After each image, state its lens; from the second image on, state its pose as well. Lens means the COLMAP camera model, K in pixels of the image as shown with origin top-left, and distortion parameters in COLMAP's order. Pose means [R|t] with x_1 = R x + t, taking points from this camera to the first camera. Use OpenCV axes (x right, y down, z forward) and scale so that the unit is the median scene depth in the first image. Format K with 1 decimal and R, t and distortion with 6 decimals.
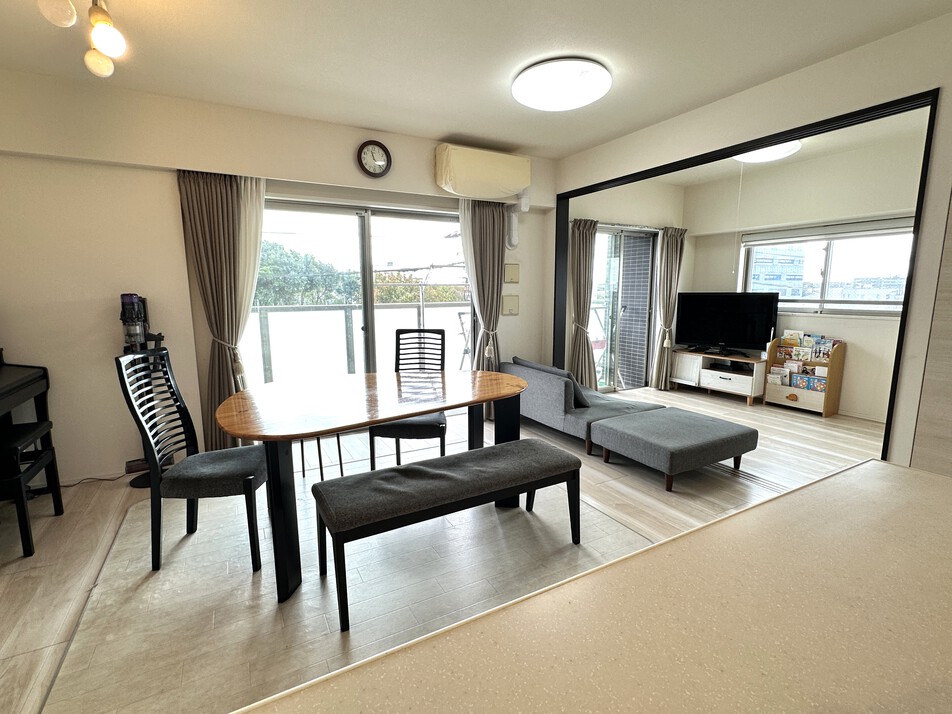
lens RADIAL K [[451.5, 0, 481.0], [0, 451.5, 356.6], [0, 0, 1]] dist [-0.011887, 0.003886]
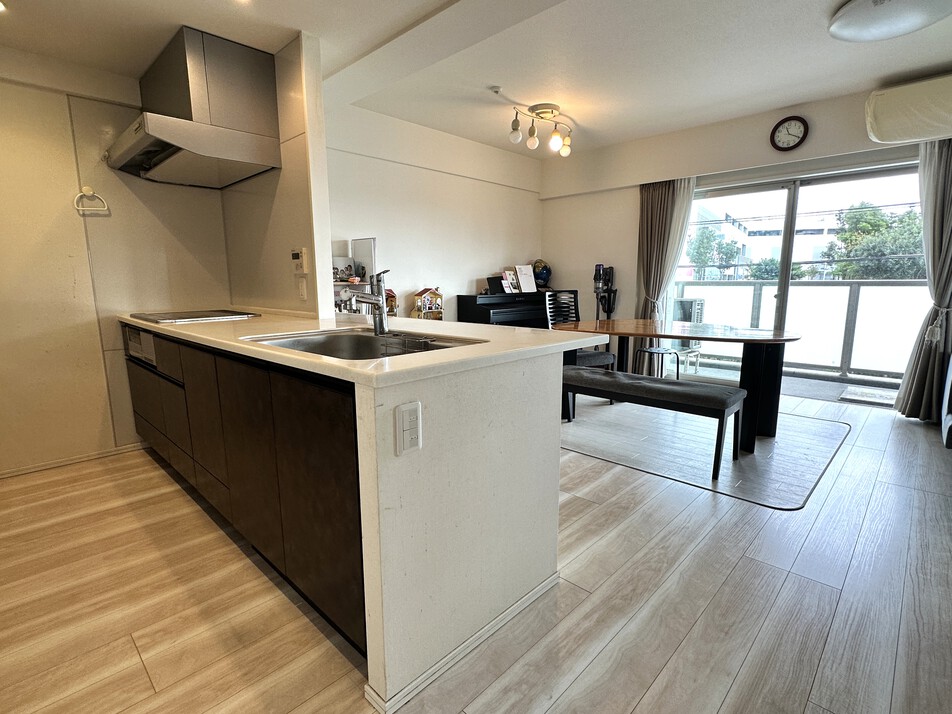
lens RADIAL K [[476.0, 0, 476.2], [0, 476.0, 358.8], [0, 0, 1]] dist [-0.002029, -0.000540]
pose [[0.288559, 0.157054, -0.944493, 0.534508], [-0.138082, 0.982969, 0.121266, 0.038196], [0.947453, 0.095425, 0.305331, 0.005481]]
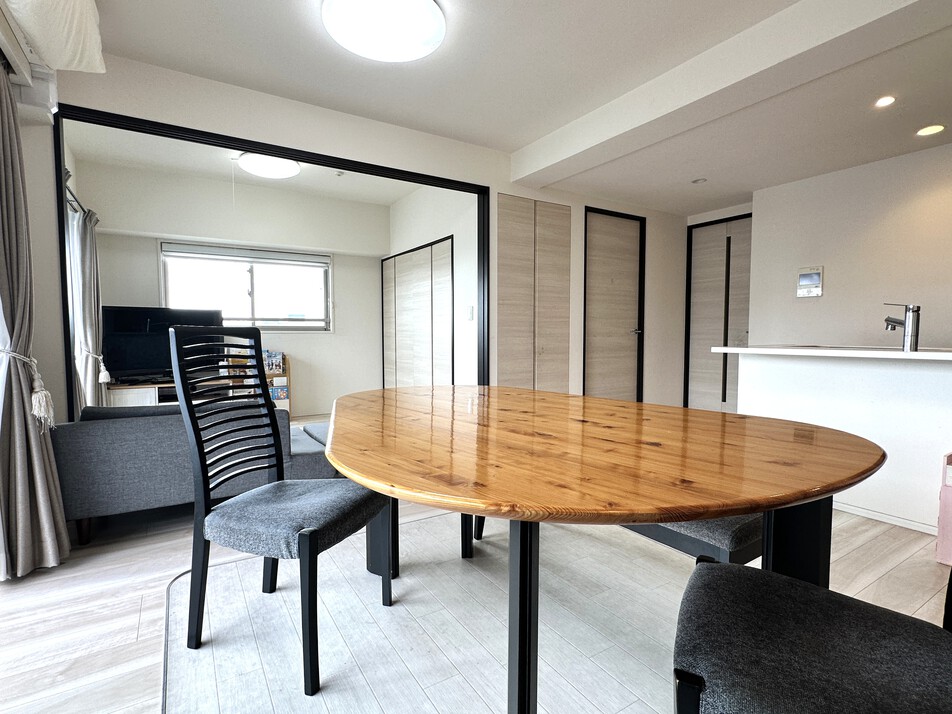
lens RADIAL K [[476.0, 0, 479.5], [0, 476.0, 360.4], [0, 0, 1]] dist [-0.002029, -0.000540]
pose [[-0.051944, -0.053164, 0.997234, -0.426080], [0.153730, 0.986254, 0.060586, -0.012838], [-0.986747, 0.156452, -0.043057, 0.555708]]
